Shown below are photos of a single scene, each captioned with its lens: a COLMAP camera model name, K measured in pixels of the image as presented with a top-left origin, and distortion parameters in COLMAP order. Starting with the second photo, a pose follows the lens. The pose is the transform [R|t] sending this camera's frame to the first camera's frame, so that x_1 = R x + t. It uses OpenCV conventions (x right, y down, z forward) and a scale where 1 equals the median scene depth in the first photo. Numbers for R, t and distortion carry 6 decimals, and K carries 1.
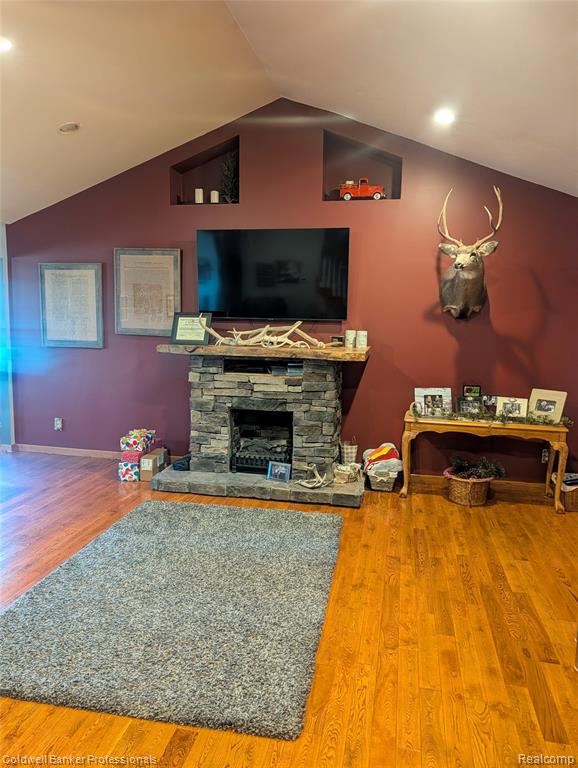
lens RADIAL K [[538.5, 0, 289.6], [0, 538.5, 385.2], [0, 0, 1]] dist [0.040088, -0.027825]
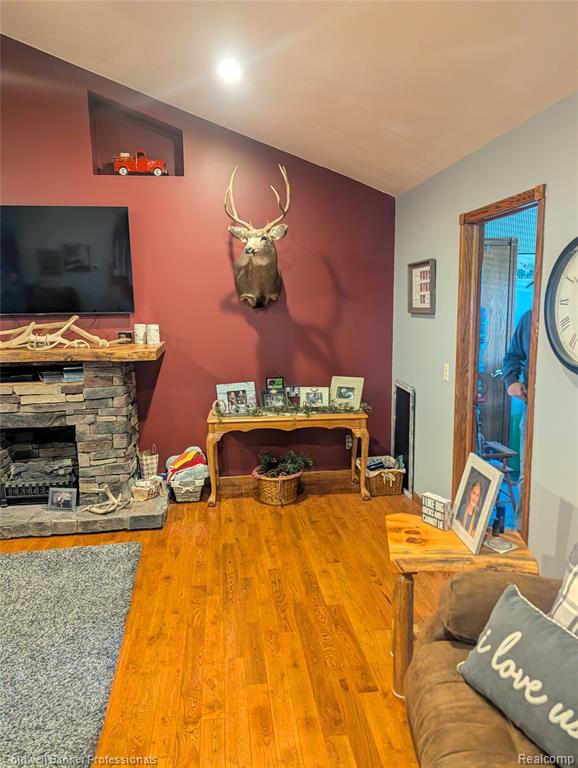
lens RADIAL K [[538.5, 0, 289.6], [0, 538.5, 385.2], [0, 0, 1]] dist [0.040088, -0.027825]
pose [[0.940915, -0.082320, 0.328484, 0.050910], [0.075748, 0.996588, 0.032777, -0.015305], [-0.330062, -0.005958, 0.943940, 0.099784]]
